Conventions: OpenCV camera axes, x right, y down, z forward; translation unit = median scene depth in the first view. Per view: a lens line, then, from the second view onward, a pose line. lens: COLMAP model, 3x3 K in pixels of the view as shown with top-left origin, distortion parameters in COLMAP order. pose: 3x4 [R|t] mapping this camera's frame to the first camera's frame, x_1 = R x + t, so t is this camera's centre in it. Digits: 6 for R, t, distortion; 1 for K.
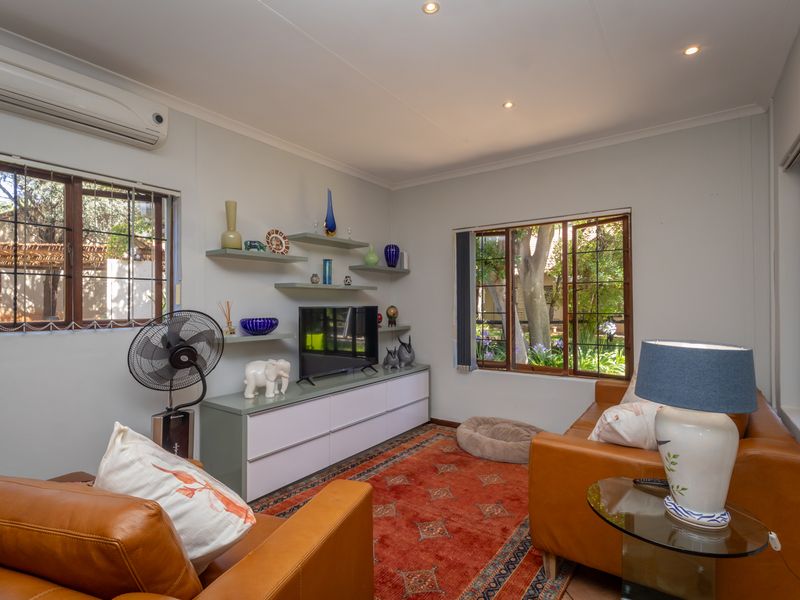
lens RADIAL K [[415.8, 0, 400.0], [0, 415.8, 300.0], [0, 0, 1]] dist [-0.010545, -0.000623]
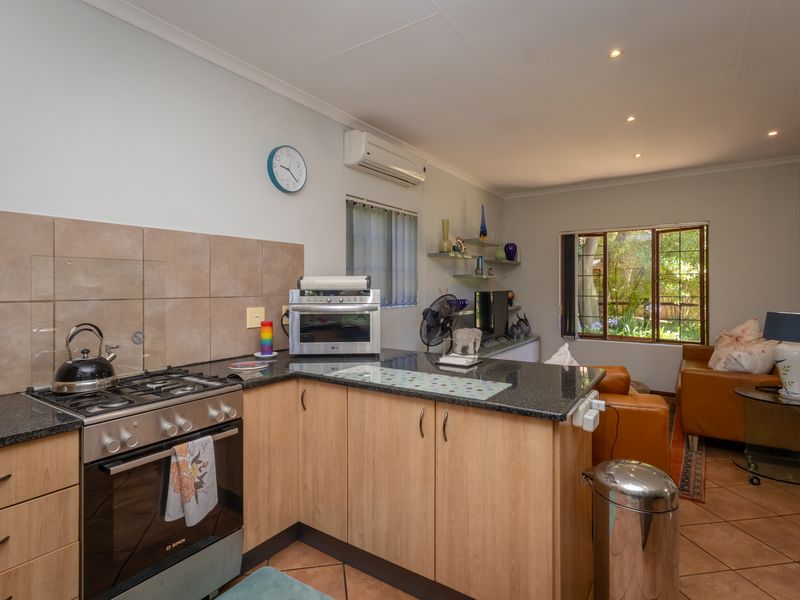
lens RADIAL K [[426.7, 0, 399.7], [0, 426.7, 284.1], [0, 0, 1]] dist [0.000396, 0.000674]
pose [[0.999830, 0.003079, 0.018200, -0.466428], [-0.003157, 0.999986, 0.004252, -0.012217], [-0.018187, -0.004309, 0.999825, -0.386676]]
